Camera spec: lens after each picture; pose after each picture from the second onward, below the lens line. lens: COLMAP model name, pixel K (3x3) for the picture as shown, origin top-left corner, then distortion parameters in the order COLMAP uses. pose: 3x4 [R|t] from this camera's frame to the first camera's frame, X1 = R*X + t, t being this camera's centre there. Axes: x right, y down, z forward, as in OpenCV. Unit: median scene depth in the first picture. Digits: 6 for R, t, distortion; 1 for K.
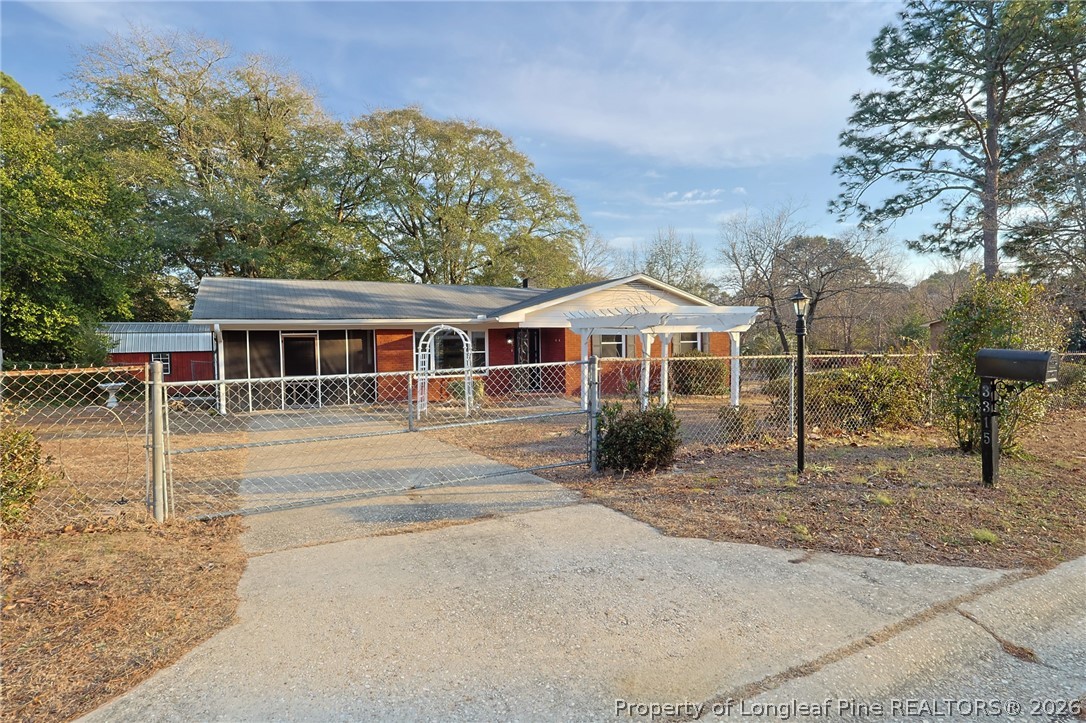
lens RADIAL K [[545.6, 0, 543.0], [0, 545.6, 361.5], [0, 0, 1]] dist [-0.002860, -0.000138]
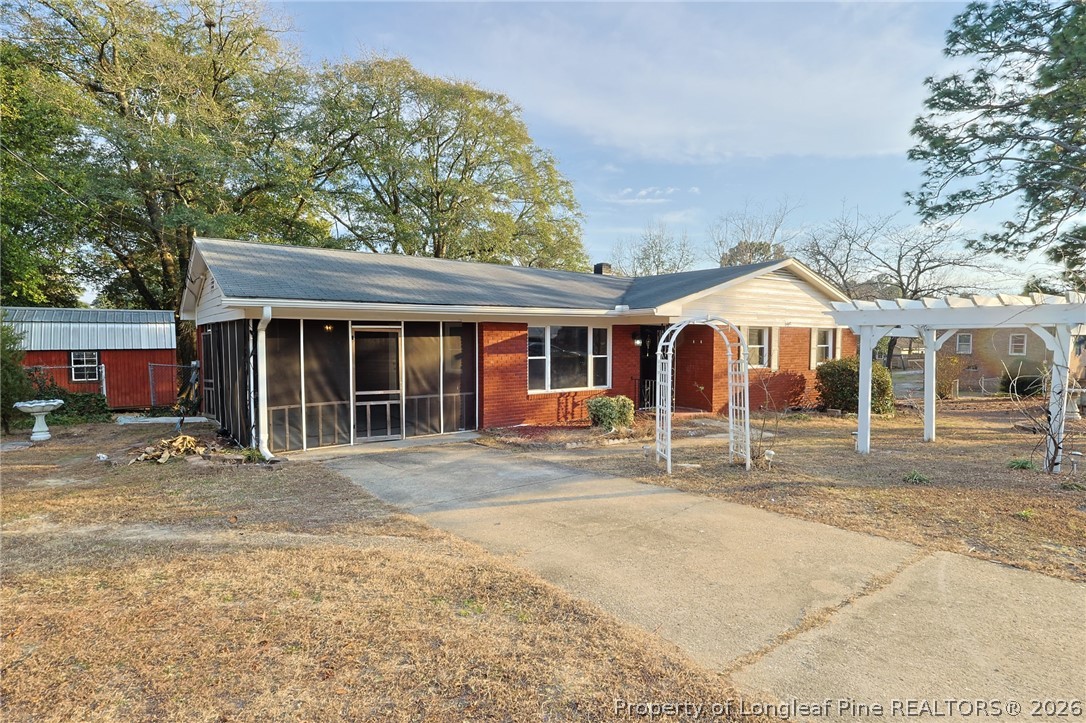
lens RADIAL K [[564.3, 0, 546.0], [0, 564.3, 362.9], [0, 0, 1]] dist [0.000727, 0.000839]
pose [[0.989501, 0.010381, 0.144151, -0.193731], [-0.010414, 0.999946, -0.000529, -0.004377], [-0.144149, -0.000977, 0.989556, 0.156591]]
